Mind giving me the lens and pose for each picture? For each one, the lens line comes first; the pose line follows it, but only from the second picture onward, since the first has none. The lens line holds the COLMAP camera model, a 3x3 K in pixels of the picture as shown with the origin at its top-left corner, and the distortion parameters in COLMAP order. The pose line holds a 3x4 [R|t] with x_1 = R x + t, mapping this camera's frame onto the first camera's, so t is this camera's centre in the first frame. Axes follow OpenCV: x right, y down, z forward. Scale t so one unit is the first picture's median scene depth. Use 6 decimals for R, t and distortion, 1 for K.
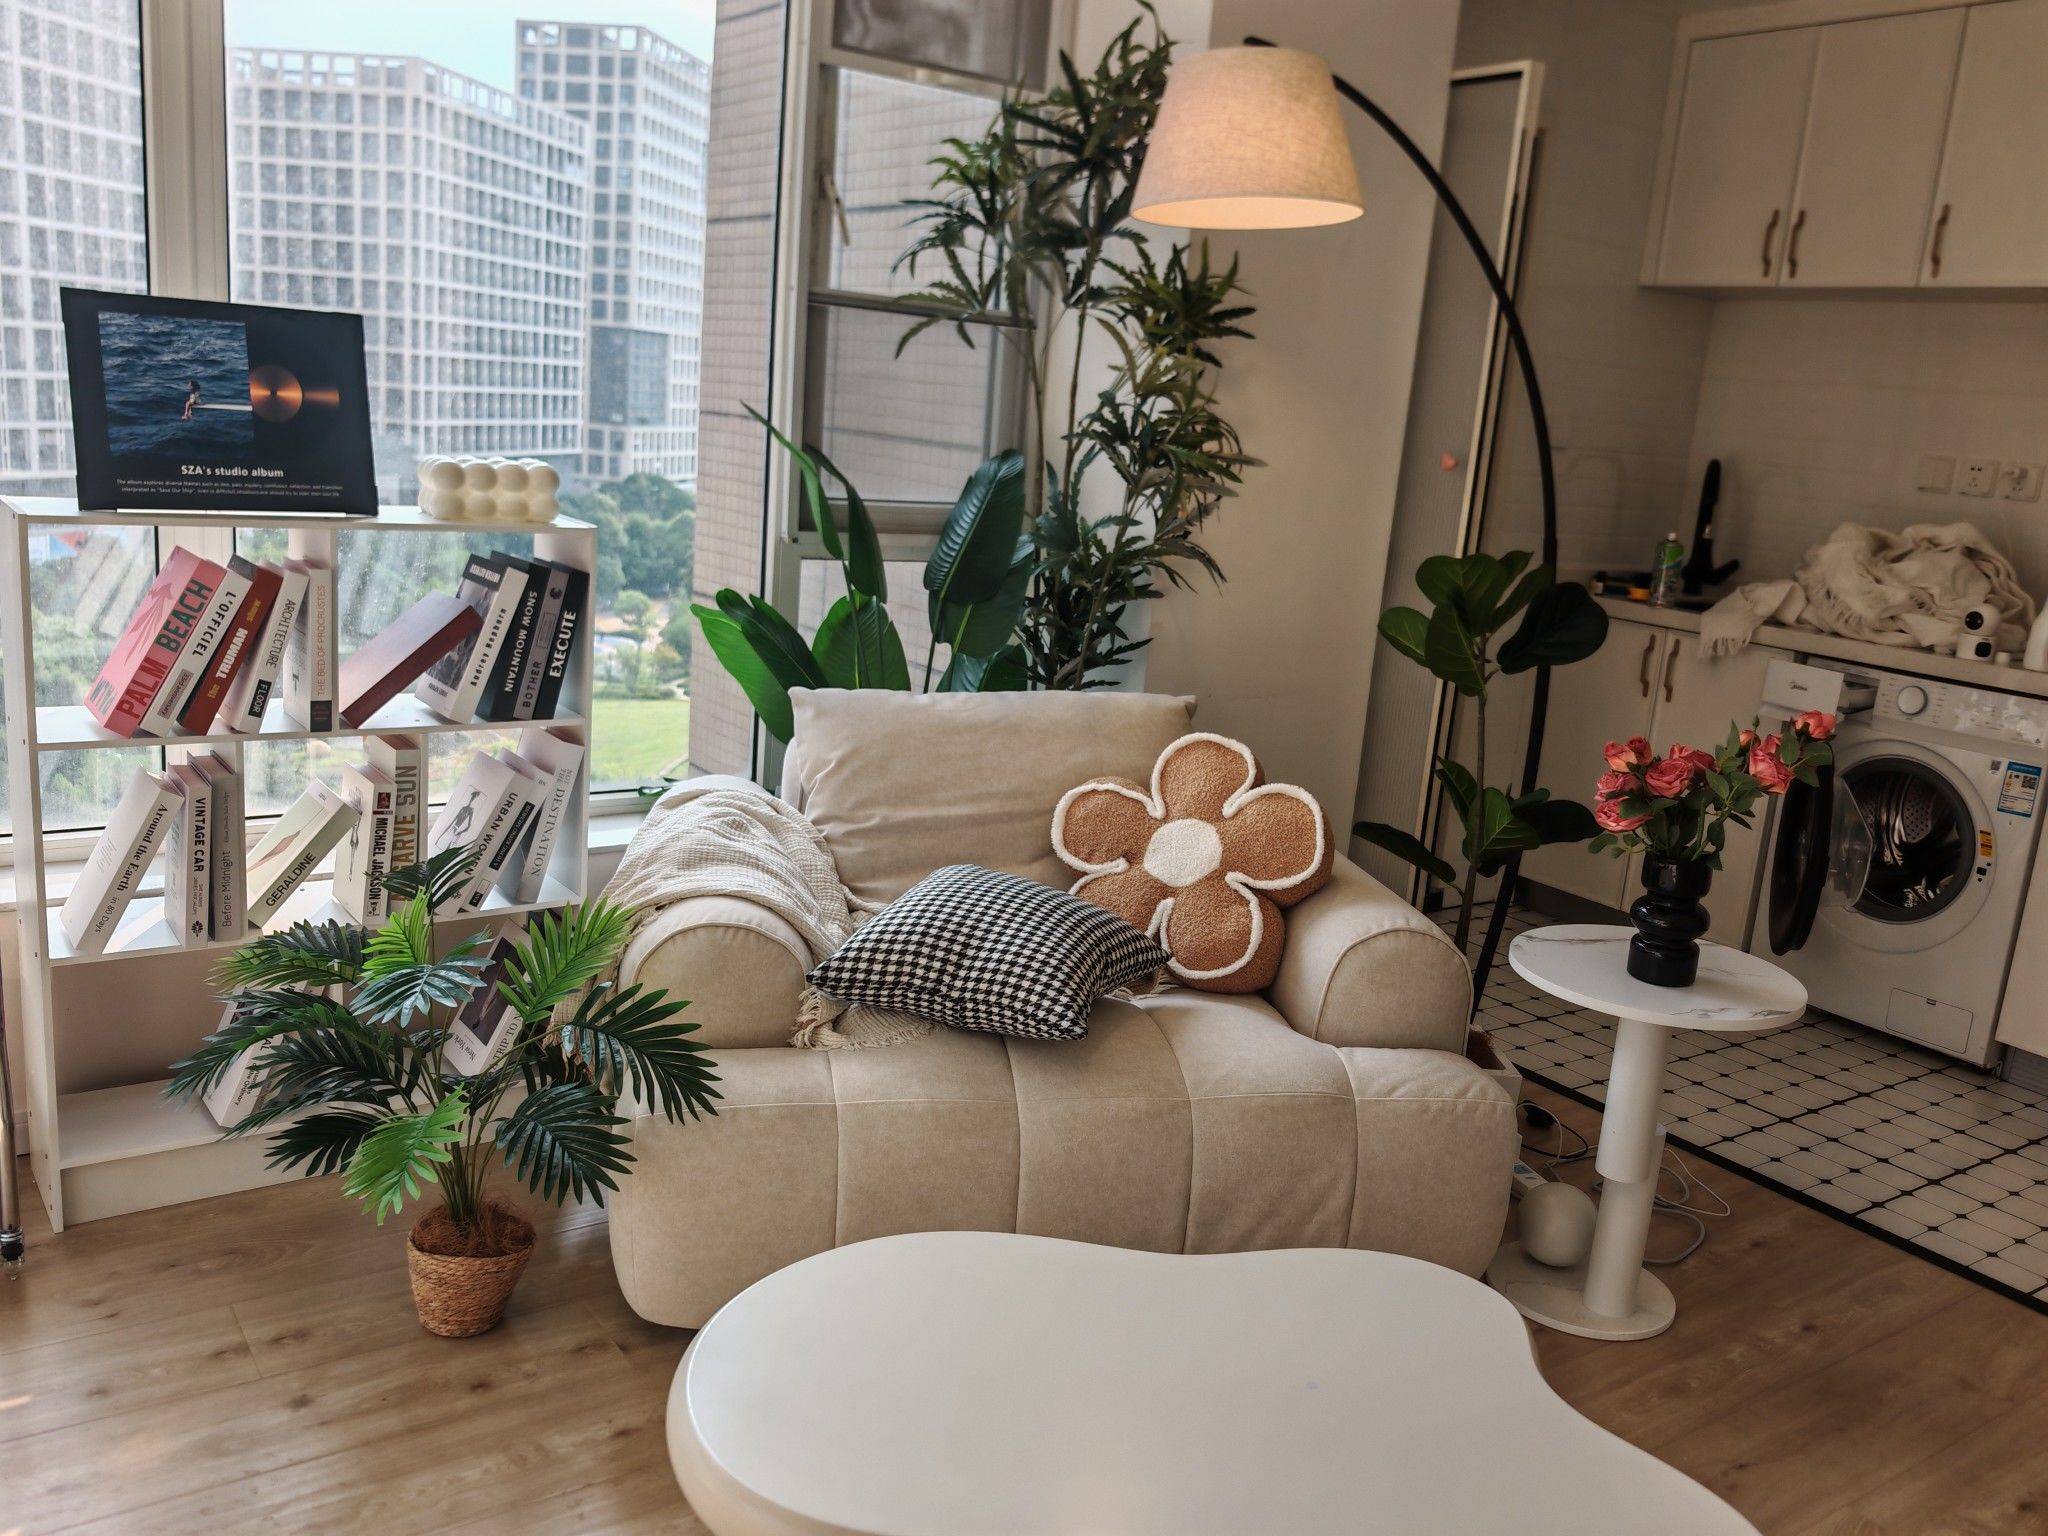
lens RADIAL K [[1702.8, 0, 1024.0], [0, 1702.8, 768.0], [0, 0, 1]] dist [-0.011014, -0.004515]
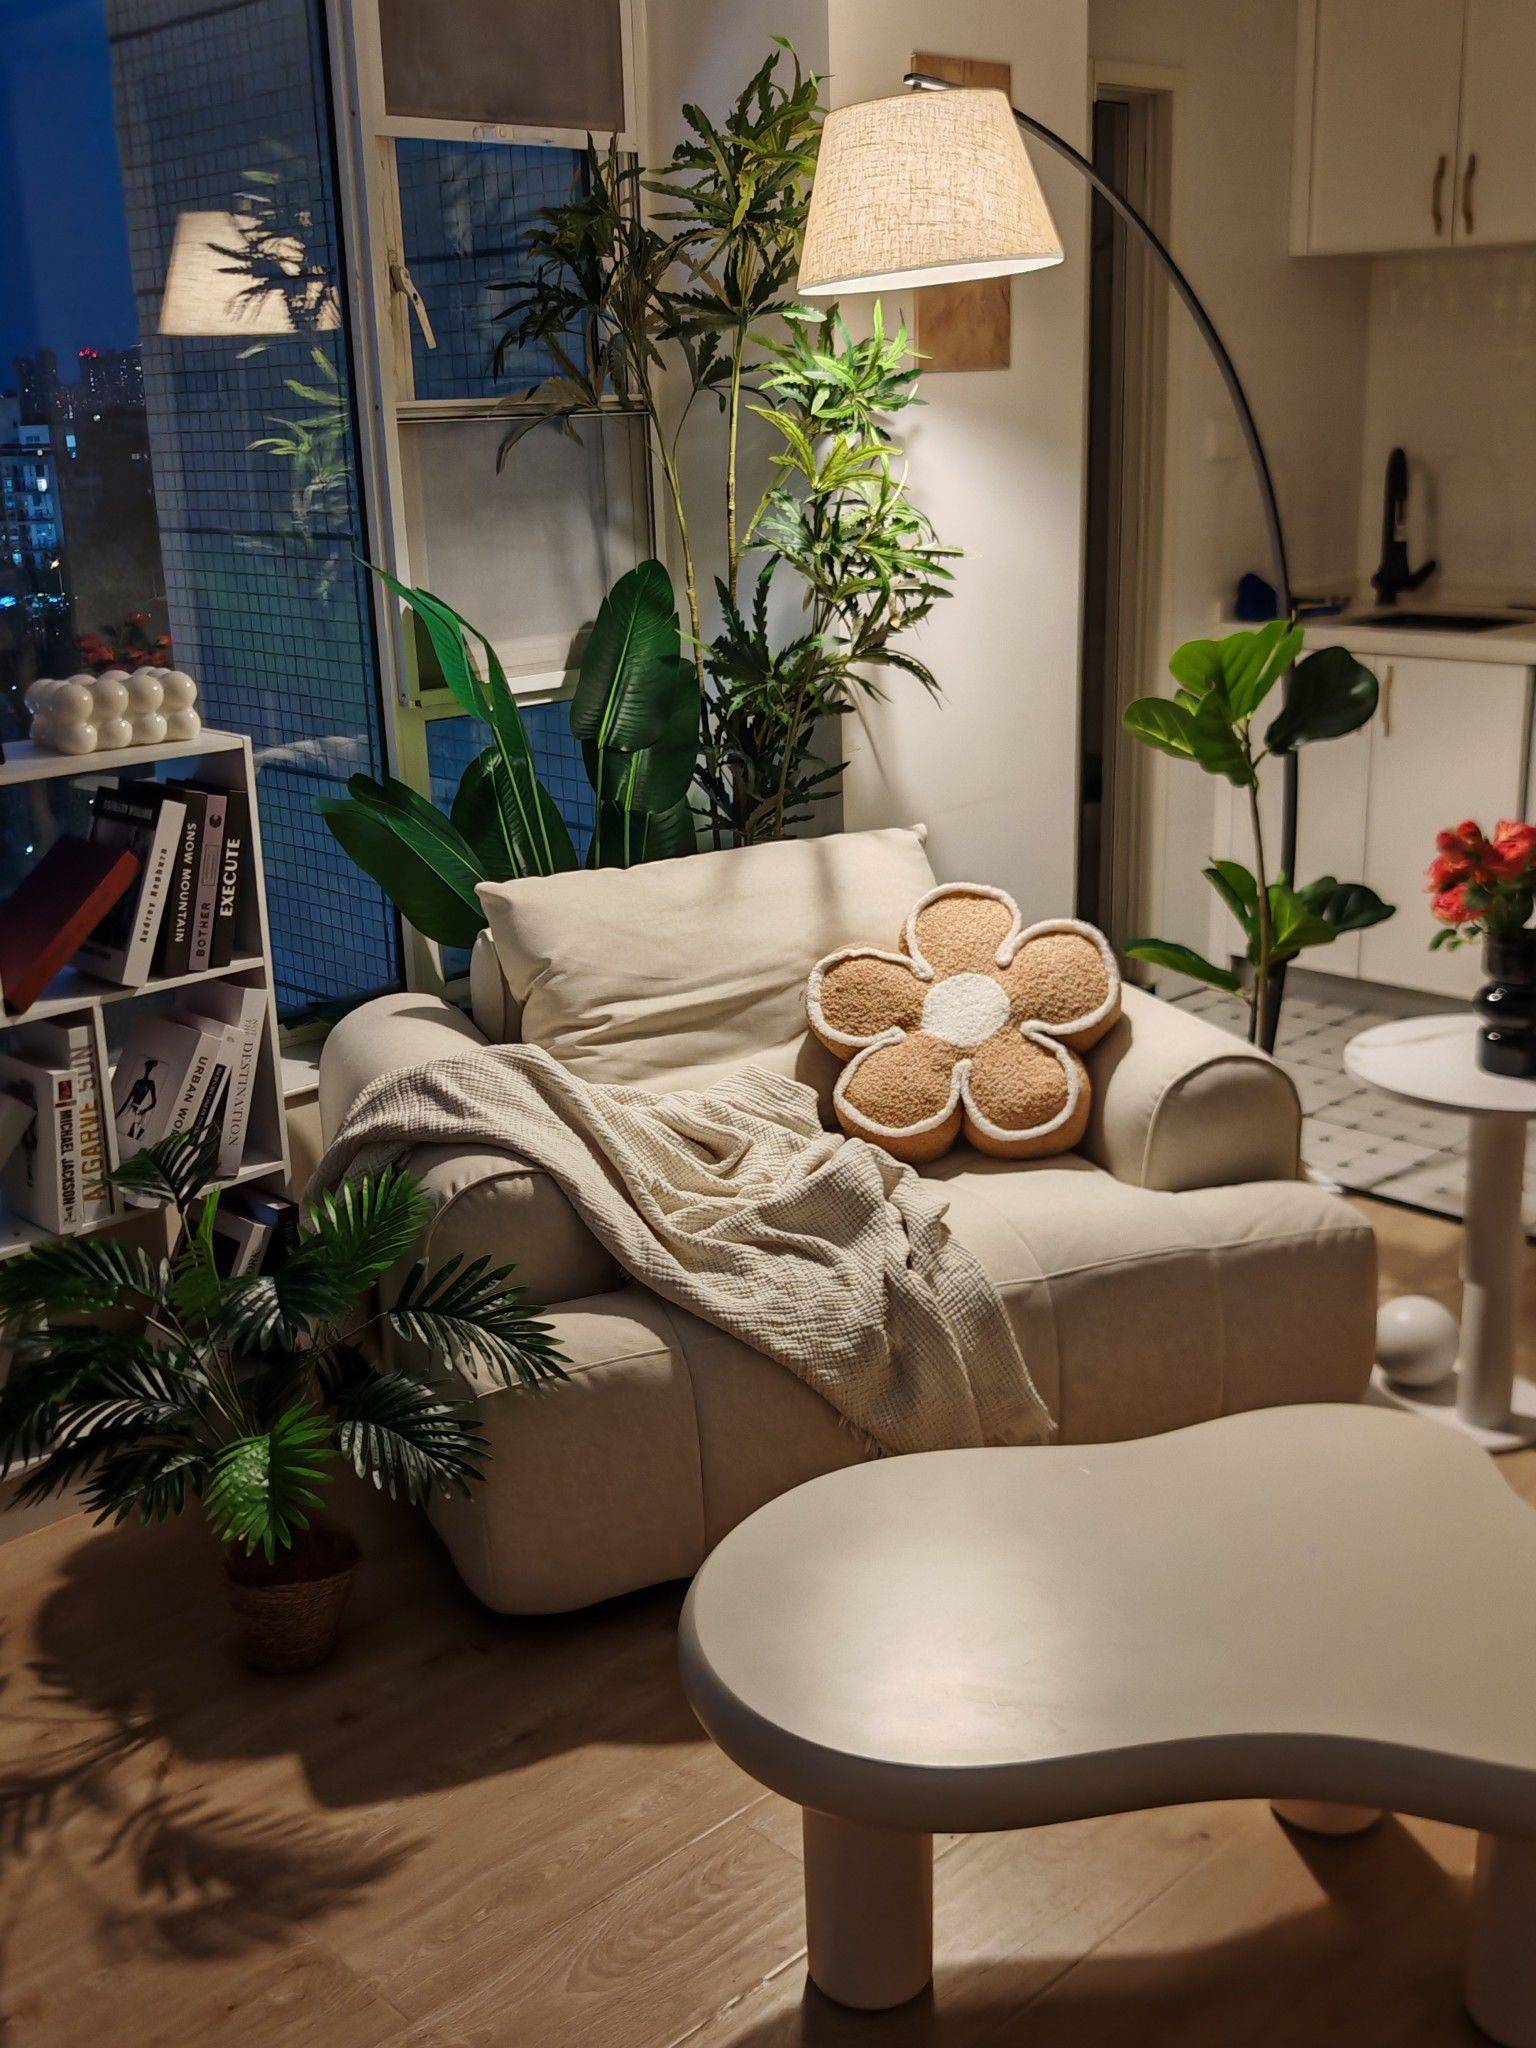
lens RADIAL K [[2092.7, 0, 768.0], [0, 2092.7, 1024.0], [0, 0, 1]] dist [-0.006513, -0.035921]
pose [[0.983388, -0.152660, 0.098194, -0.118692], [0.145344, 0.986316, 0.077819, -0.042410], [-0.108730, -0.062255, 0.992120, -0.082270]]
